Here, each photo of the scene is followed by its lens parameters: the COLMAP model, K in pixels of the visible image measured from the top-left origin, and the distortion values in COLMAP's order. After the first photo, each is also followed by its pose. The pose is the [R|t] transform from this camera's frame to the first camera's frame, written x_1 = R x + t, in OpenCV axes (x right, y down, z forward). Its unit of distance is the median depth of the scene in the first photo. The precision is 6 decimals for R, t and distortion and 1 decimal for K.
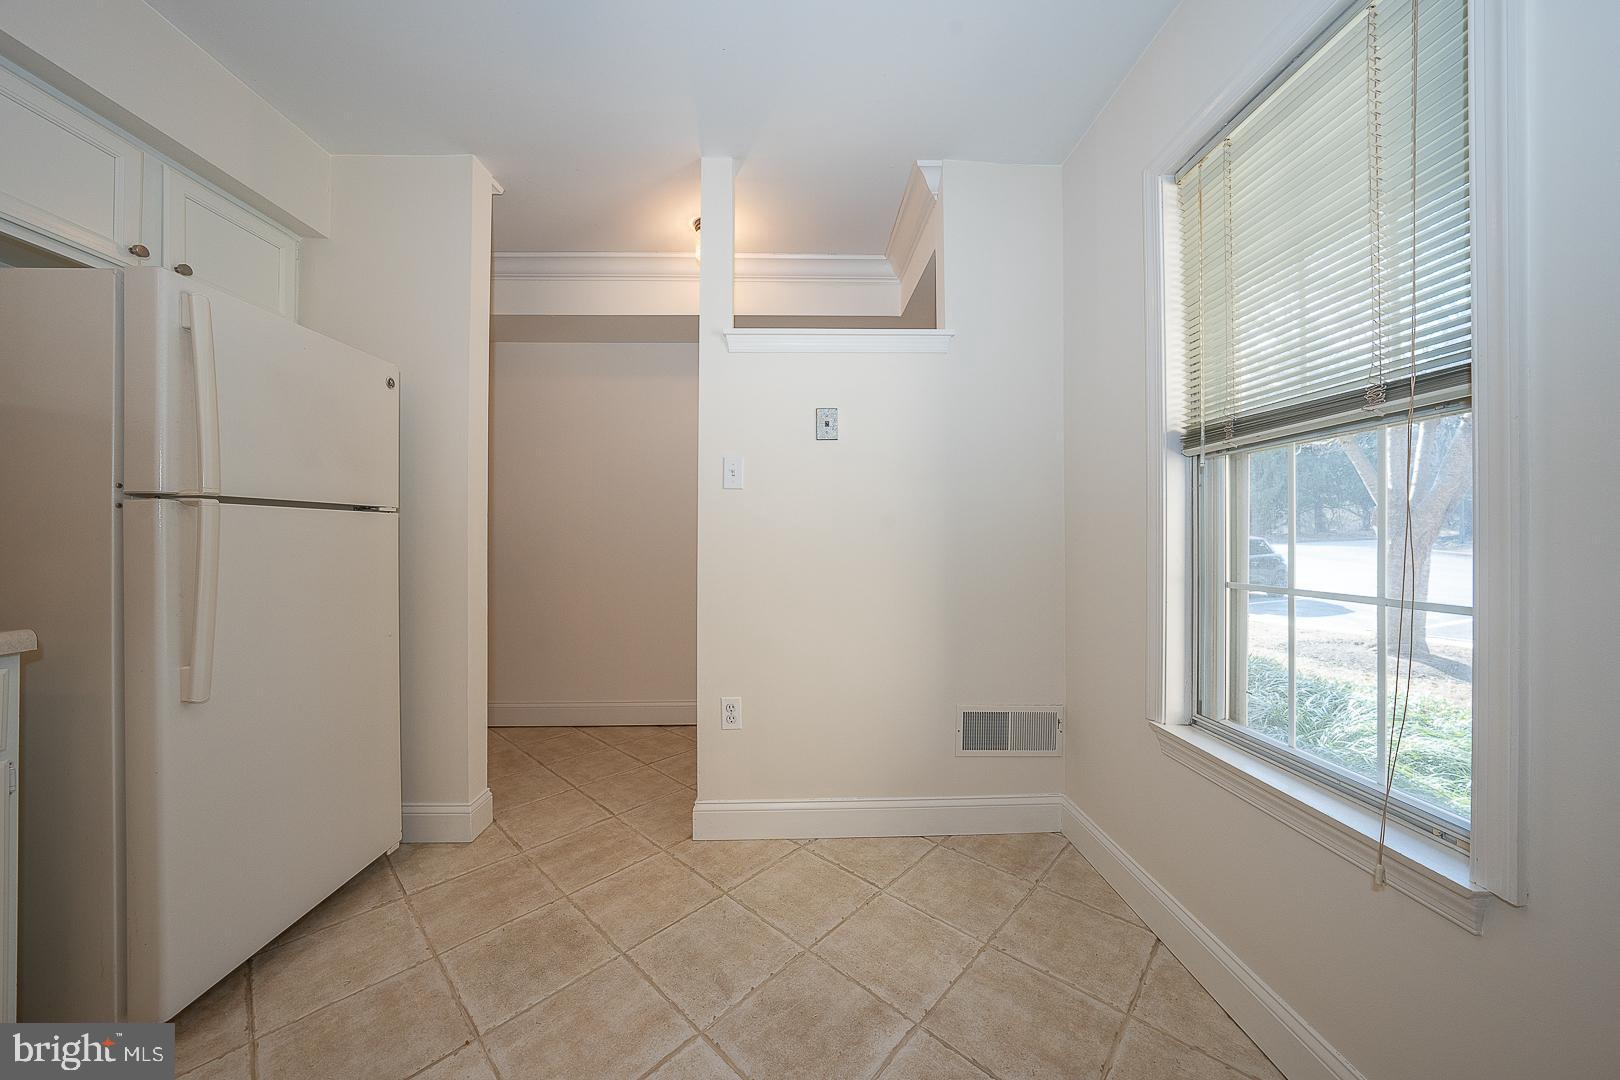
lens RADIAL K [[549.5, 0, 814.9], [0, 549.5, 530.7], [0, 0, 1]] dist [-0.017095, 0.001121]
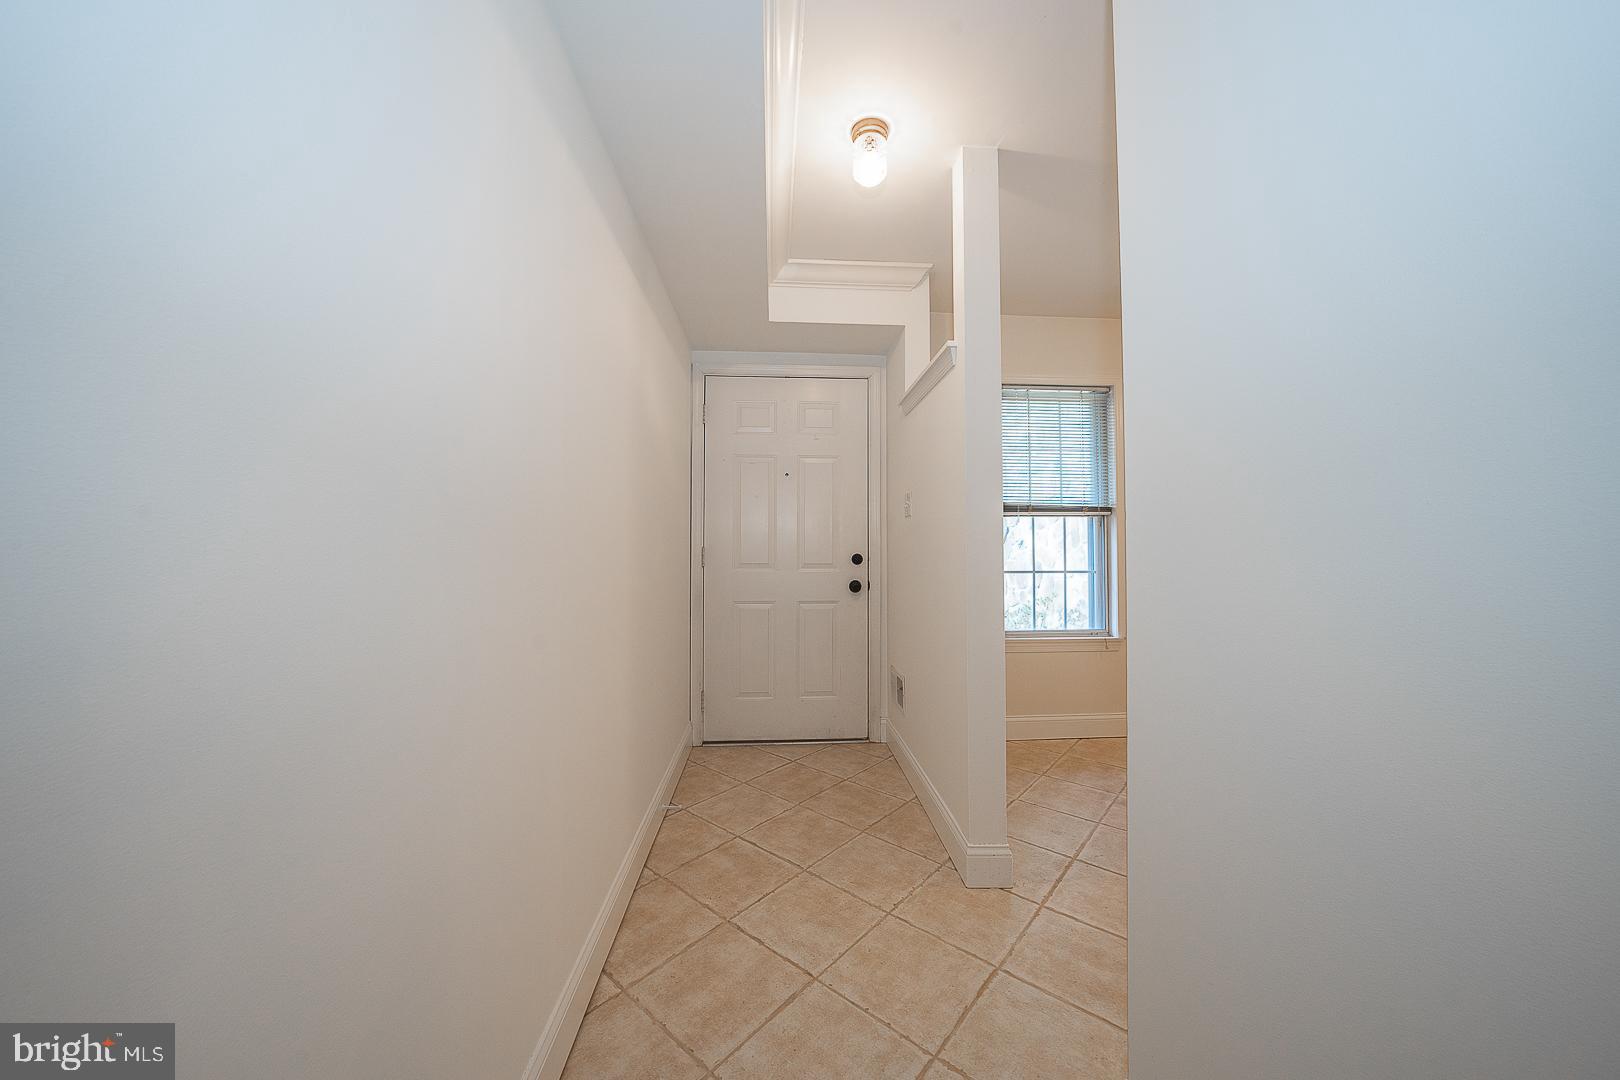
lens RADIAL K [[549.5, 0, 808.4], [0, 549.5, 542.3], [0, 0, 1]] dist [-0.017095, 0.001121]
pose [[-0.020379, 0.016158, 0.999662, -1.484432], [-0.012923, 0.999782, -0.016423, 0.013756], [-0.999709, -0.013253, -0.020165, 1.788389]]
